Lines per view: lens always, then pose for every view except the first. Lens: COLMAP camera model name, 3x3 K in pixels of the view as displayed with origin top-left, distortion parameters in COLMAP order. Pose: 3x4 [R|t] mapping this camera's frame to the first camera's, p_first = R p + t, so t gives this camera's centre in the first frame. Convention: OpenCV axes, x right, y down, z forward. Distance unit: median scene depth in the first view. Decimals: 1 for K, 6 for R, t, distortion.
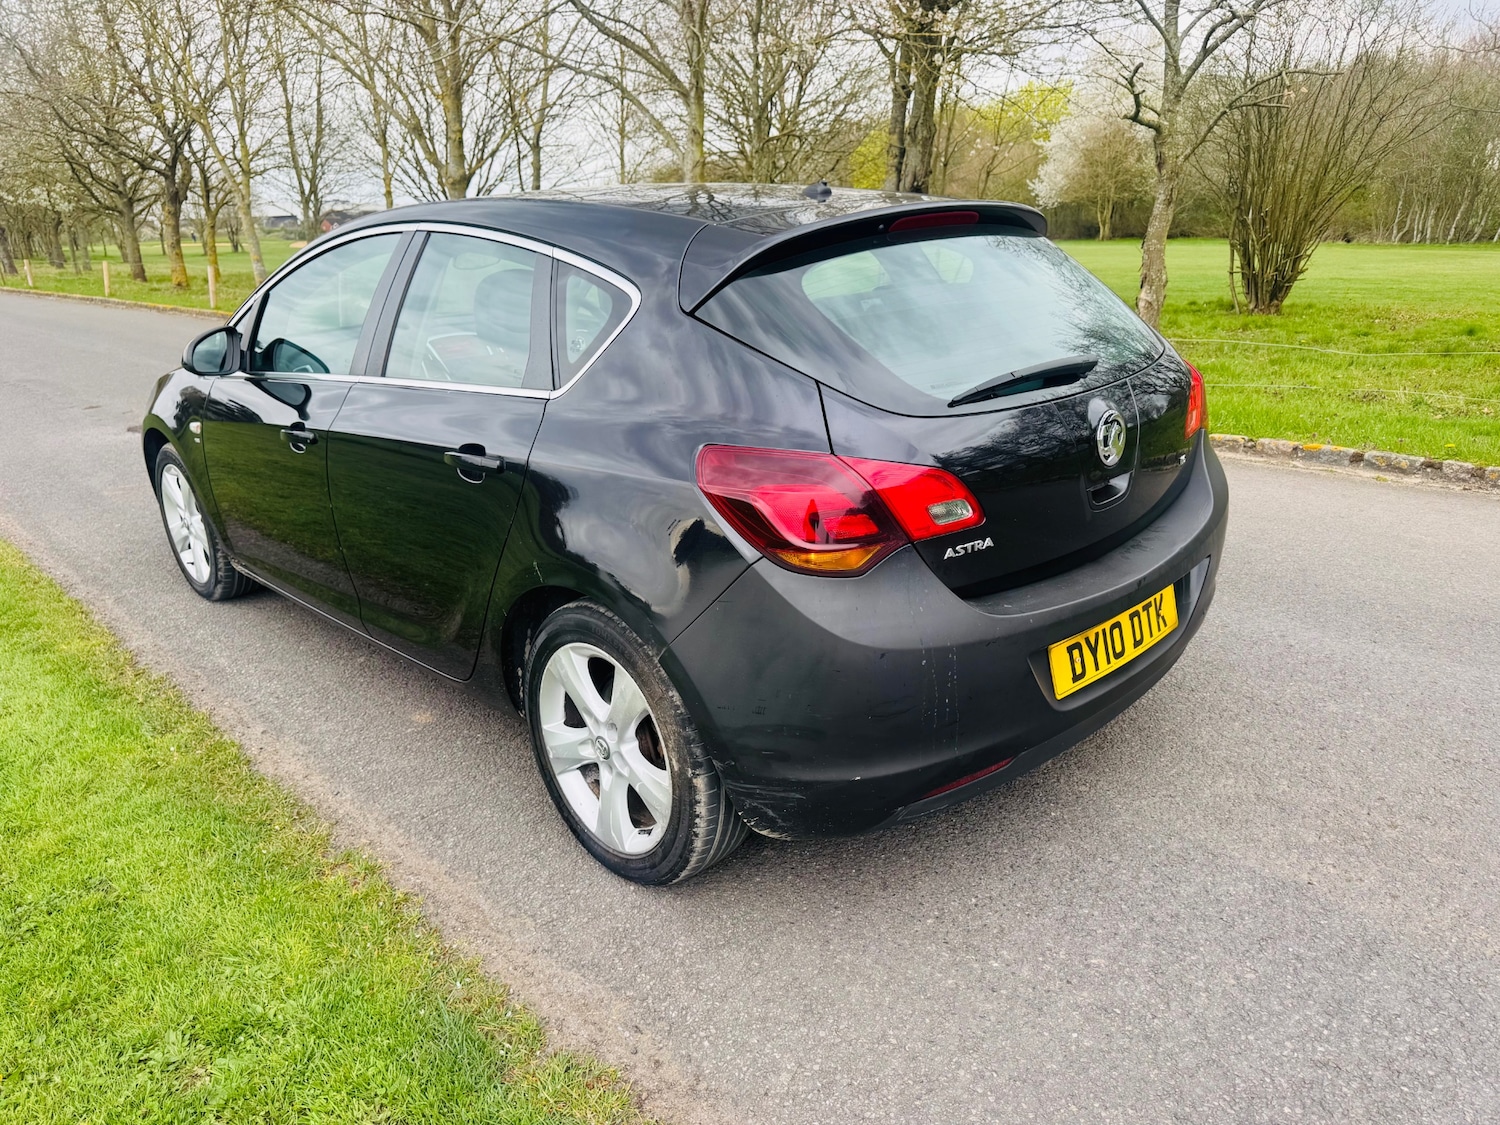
lens RADIAL K [[1074.5, 0, 730.8], [0, 1074.5, 564.3], [0, 0, 1]] dist [0.023968, -0.026137]
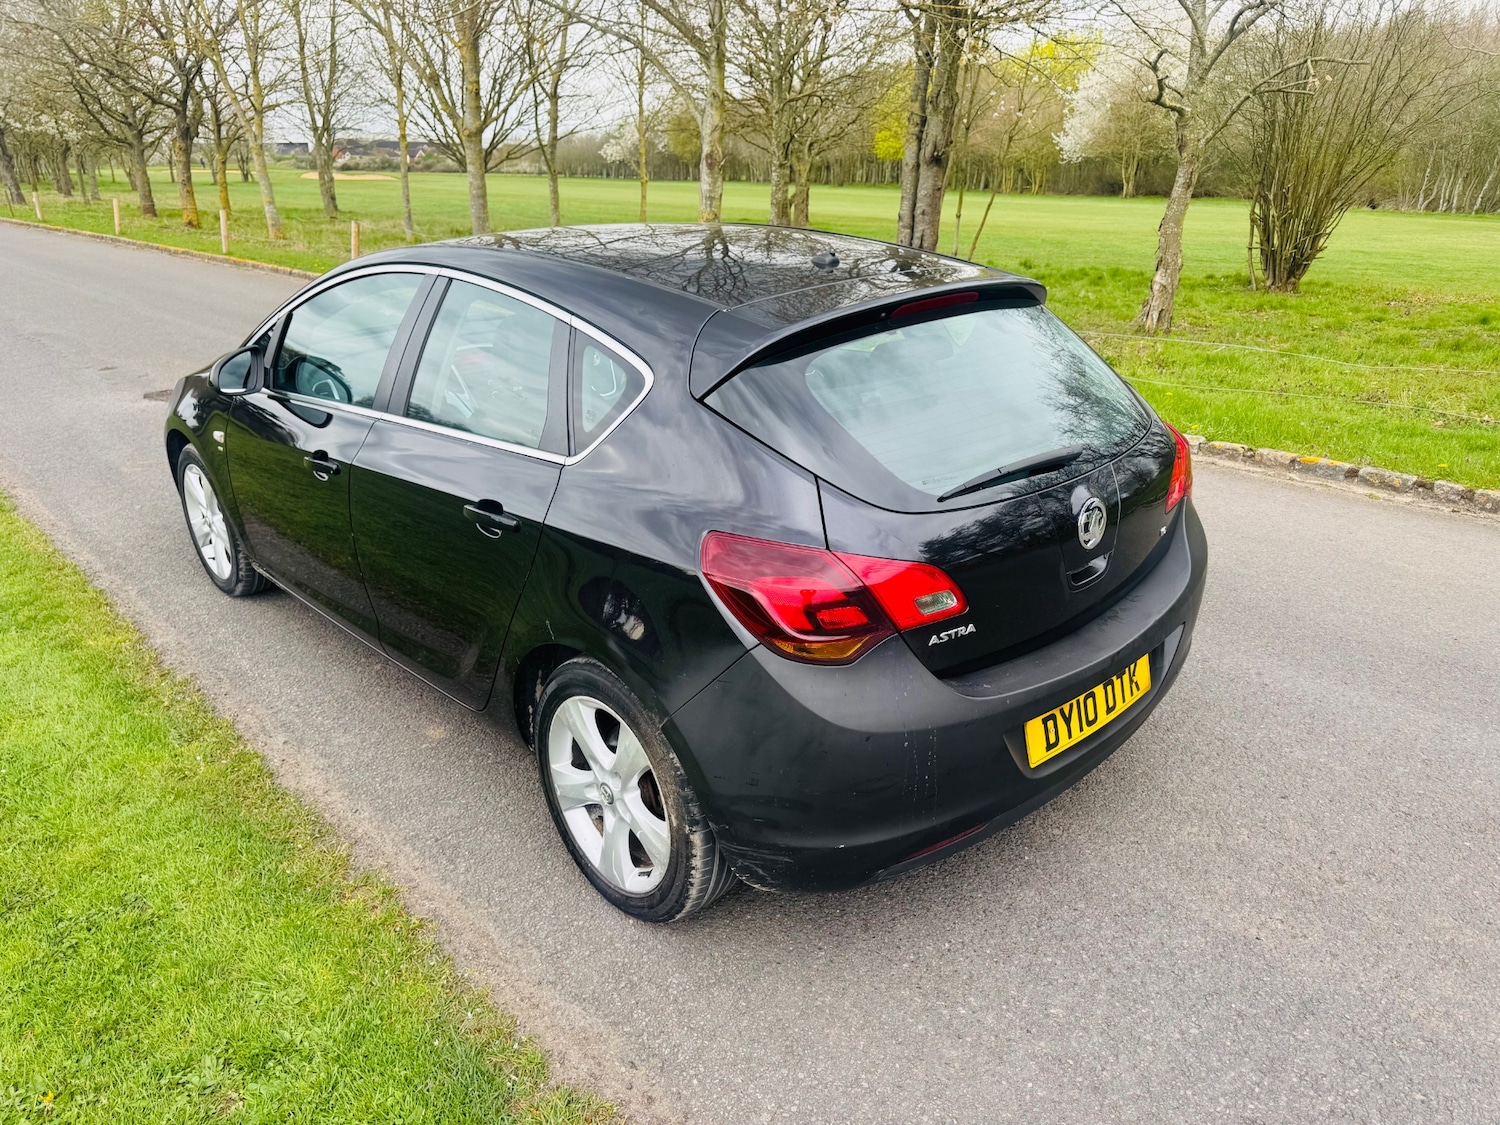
lens RADIAL K [[1074.5, 0, 742.4], [0, 1074.5, 565.7], [0, 0, 1]] dist [0.023968, -0.026137]
pose [[0.999567, 0.029160, 0.003909, 0.004371], [-0.029316, 0.998366, 0.049052, -0.103384], [-0.002472, -0.049145, 0.998789, -0.054484]]
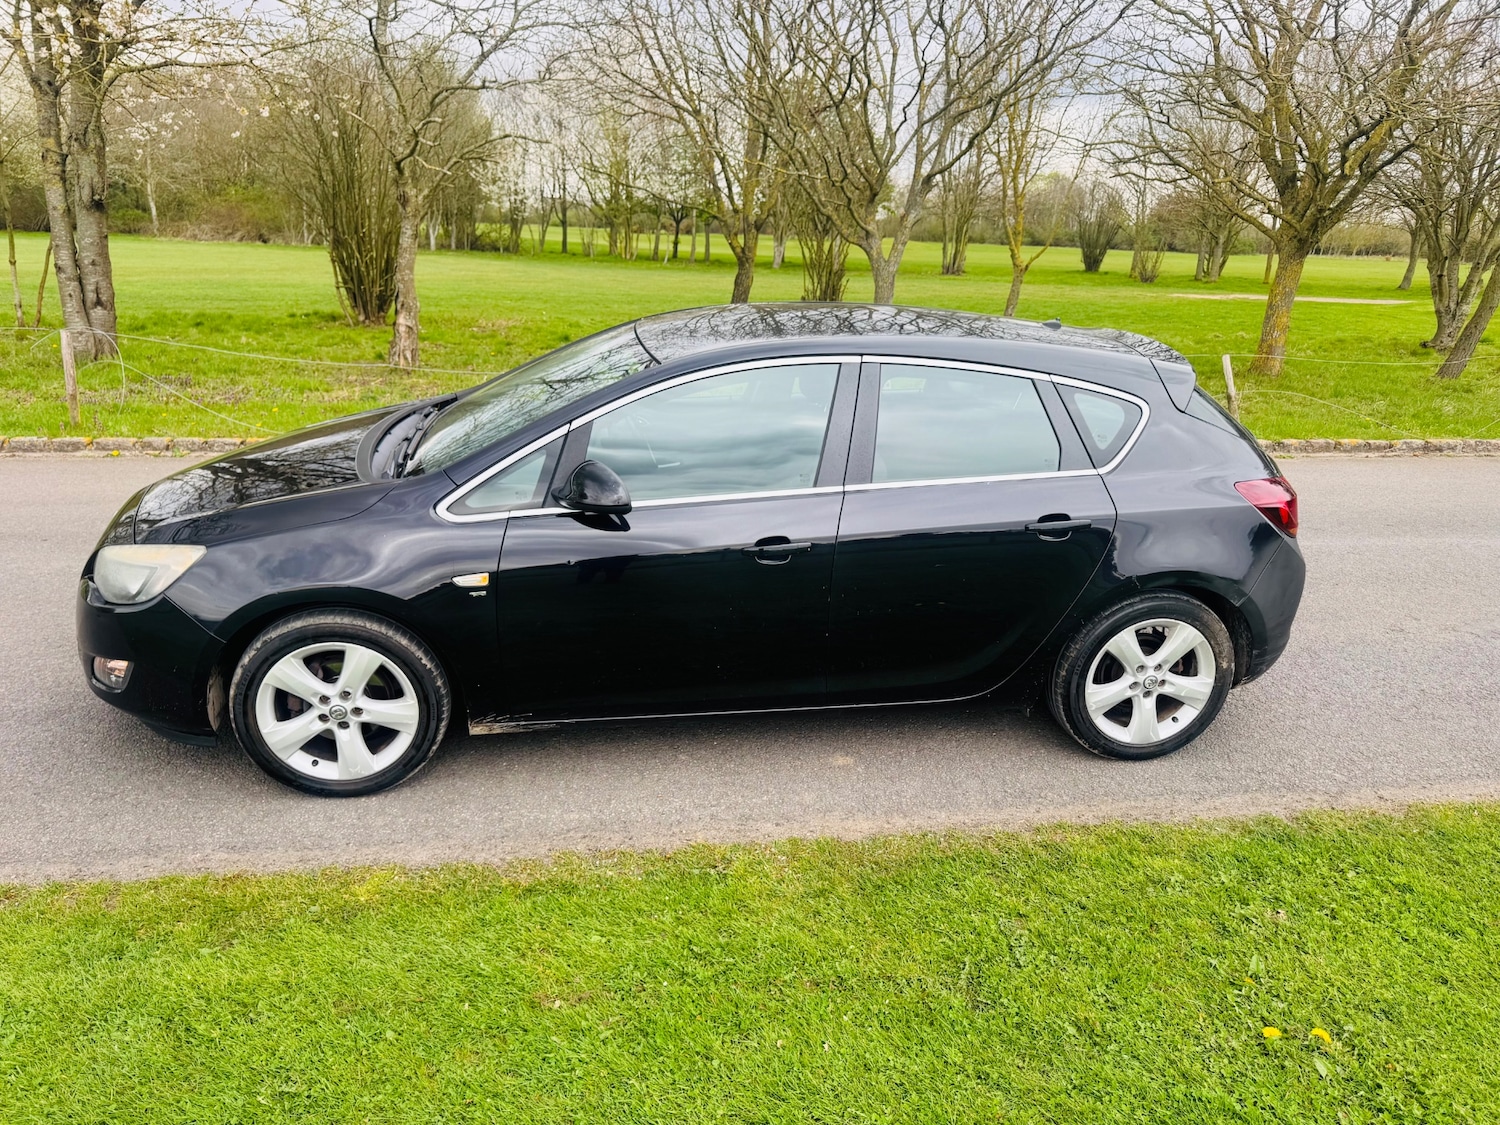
lens RADIAL K [[1074.5, 0, 753.3], [0, 1074.5, 564.4], [0, 0, 1]] dist [0.023968, -0.026137]
pose [[0.577562, -0.212887, 0.788100, -1.572487], [0.207837, 0.971933, 0.110230, -0.279877], [-0.789446, 0.100132, 0.605597, 0.434814]]
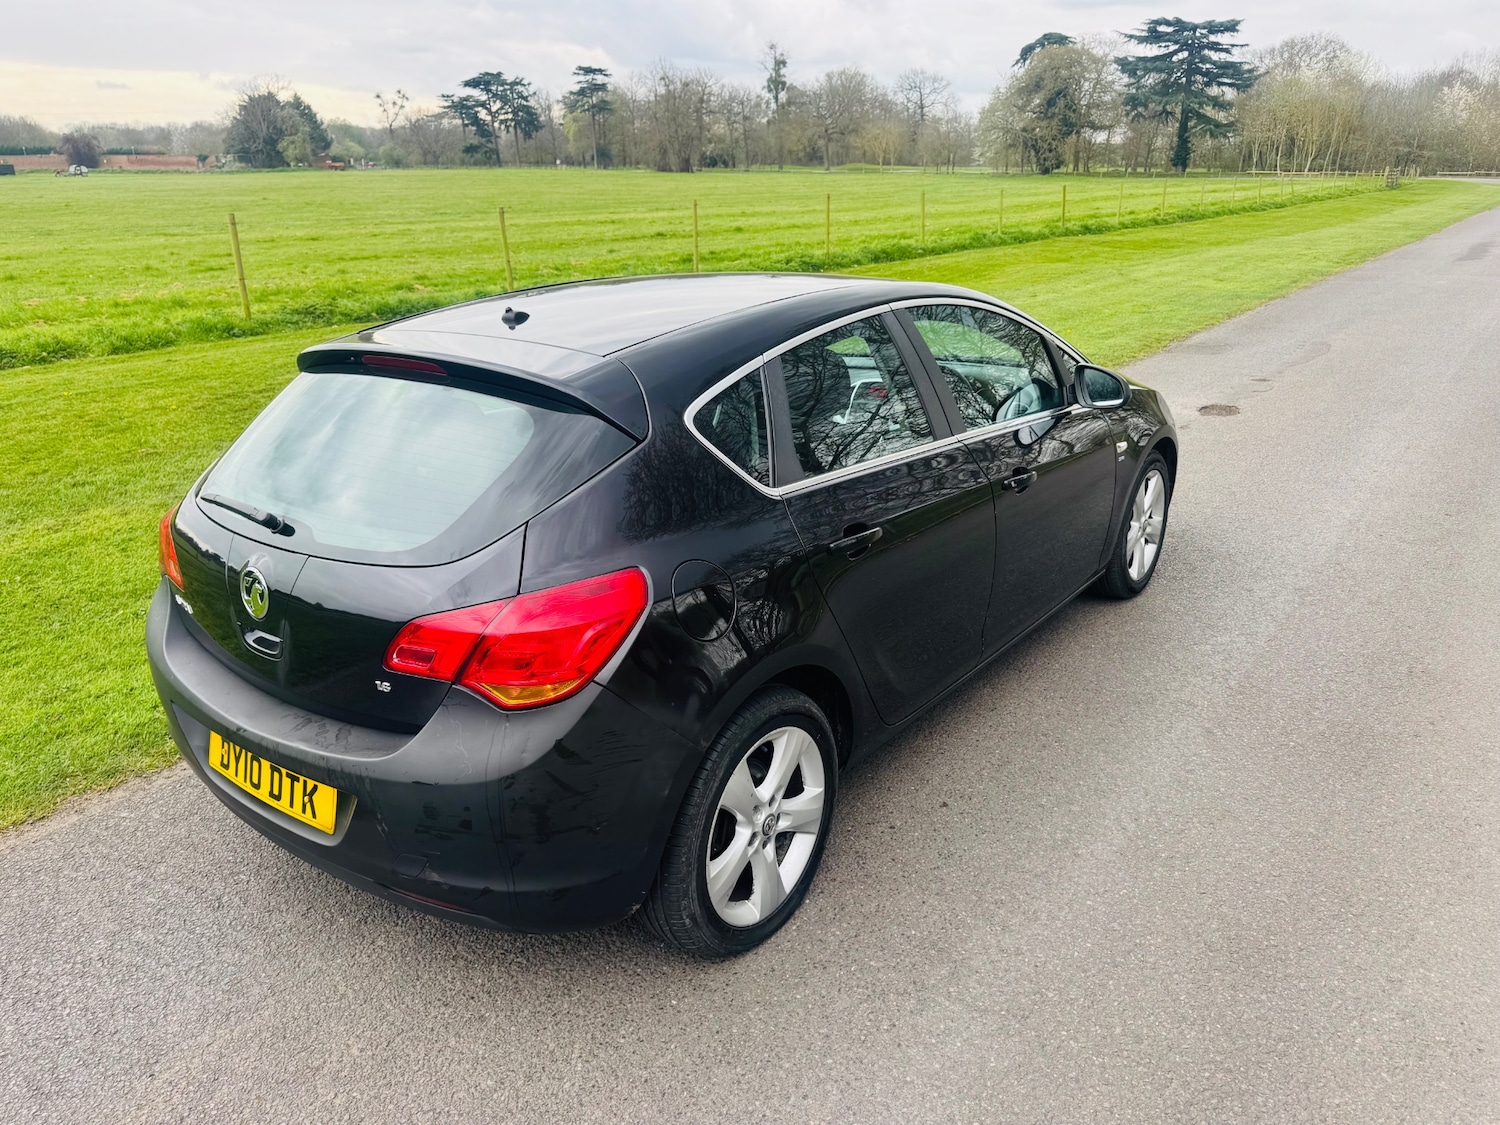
lens RADIAL K [[1074.5, 0, 761.8], [0, 1074.5, 562.0], [0, 0, 1]] dist [0.023968, -0.026137]
pose [[0.192999, 0.361929, -0.912008, 1.236820], [-0.300968, 0.906514, 0.296058, -0.536581], [0.933900, 0.217346, 0.283885, 1.015298]]
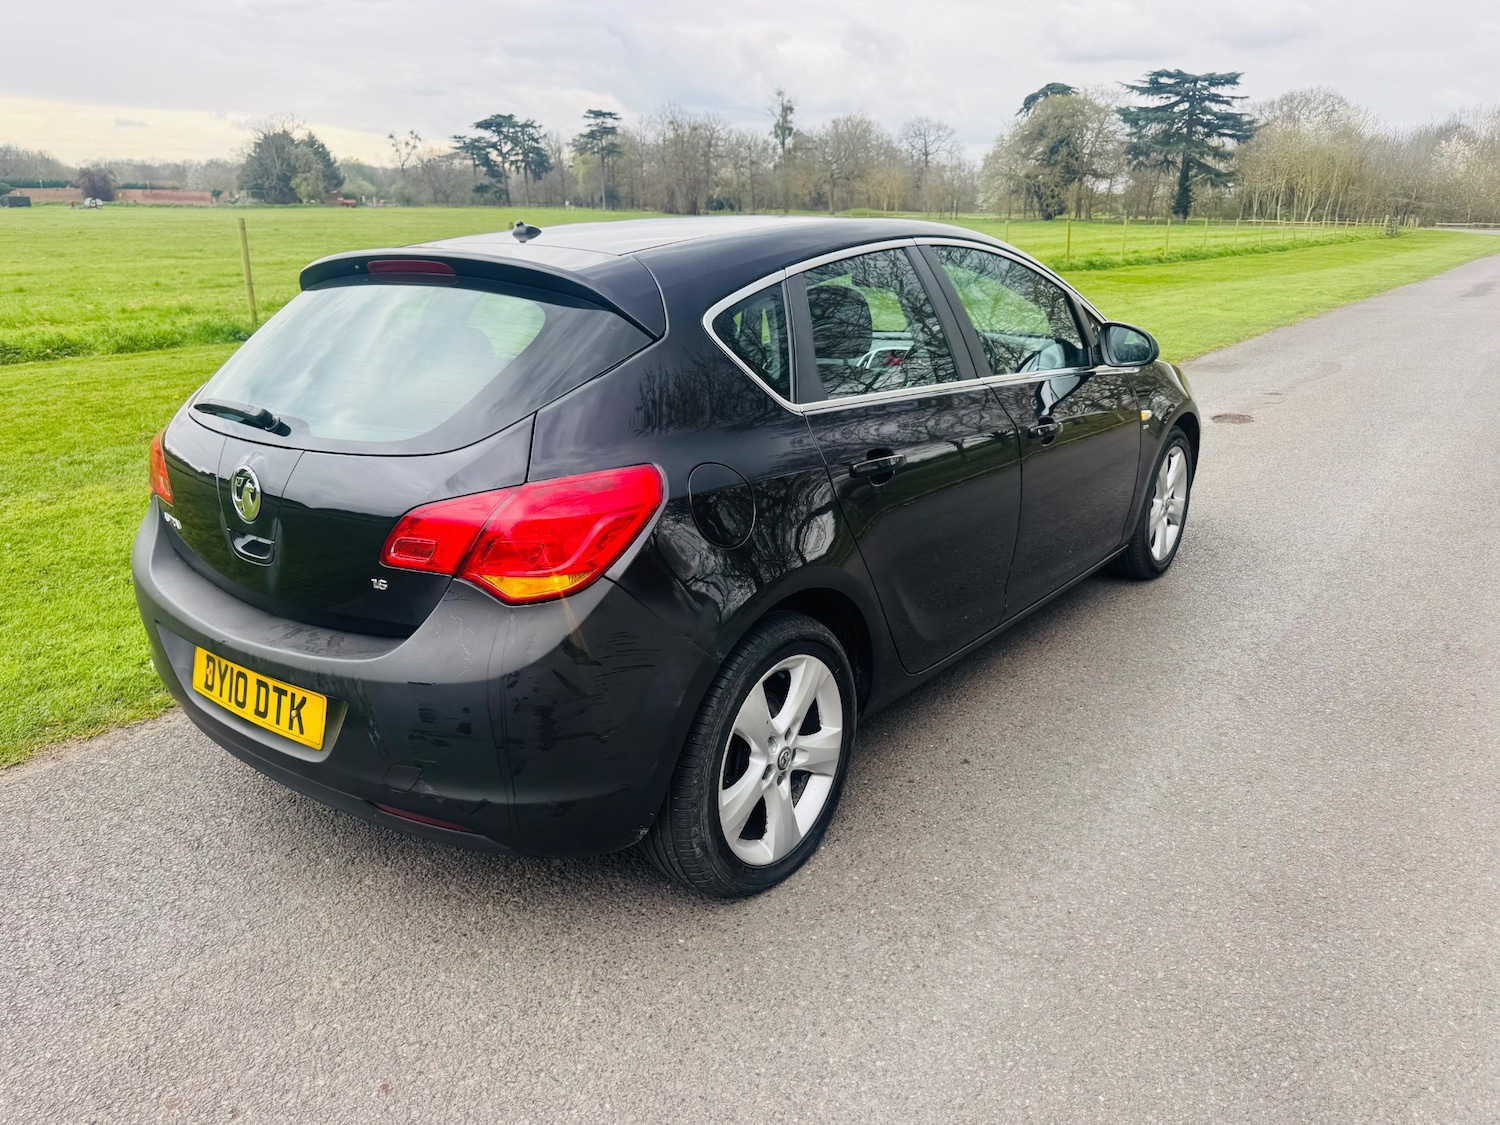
lens RADIAL K [[1074.5, 0, 759.7], [0, 1074.5, 560.0], [0, 0, 1]] dist [0.023968, -0.026137]
pose [[0.185946, 0.329518, -0.925658, 1.223384], [-0.314498, 0.912485, 0.261653, -0.417424], [0.930868, 0.242464, 0.273306, 1.039480]]
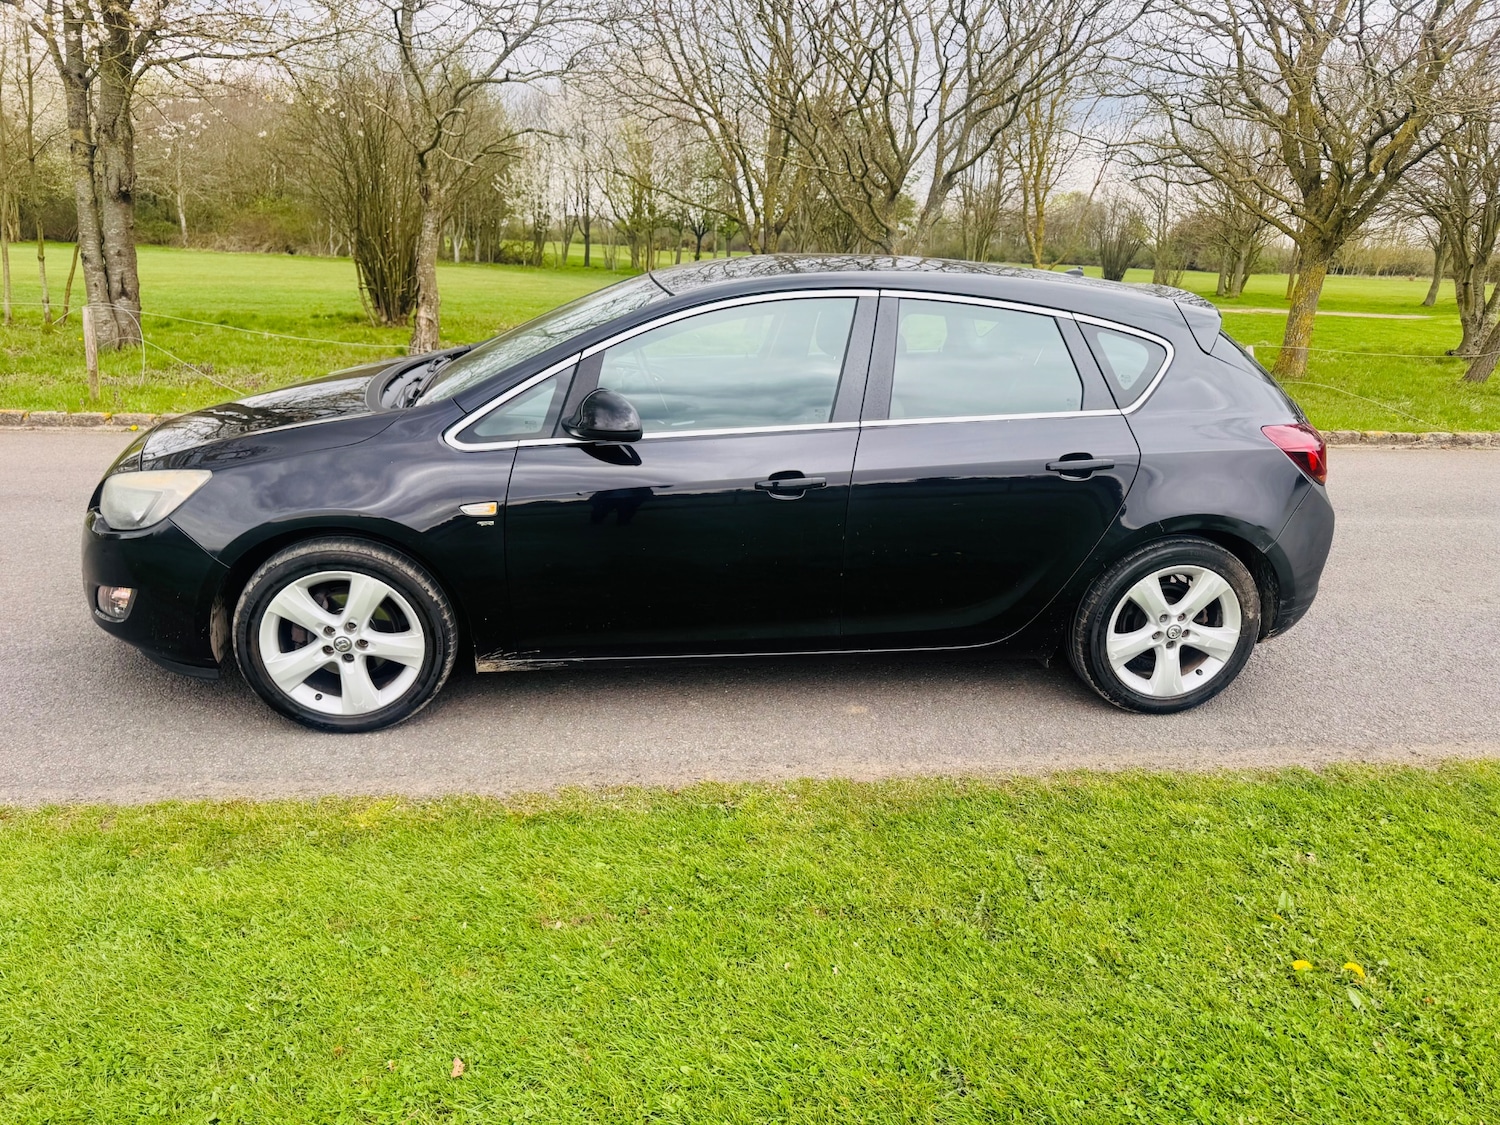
lens RADIAL K [[1074.5, 0, 754.4], [0, 1074.5, 558.6], [0, 0, 1]] dist [0.023968, -0.026137]
pose [[0.591844, -0.190808, 0.783143, -1.566699], [0.198992, 0.976093, 0.087435, -0.177457], [-0.781103, 0.104091, 0.615664, 0.458033]]
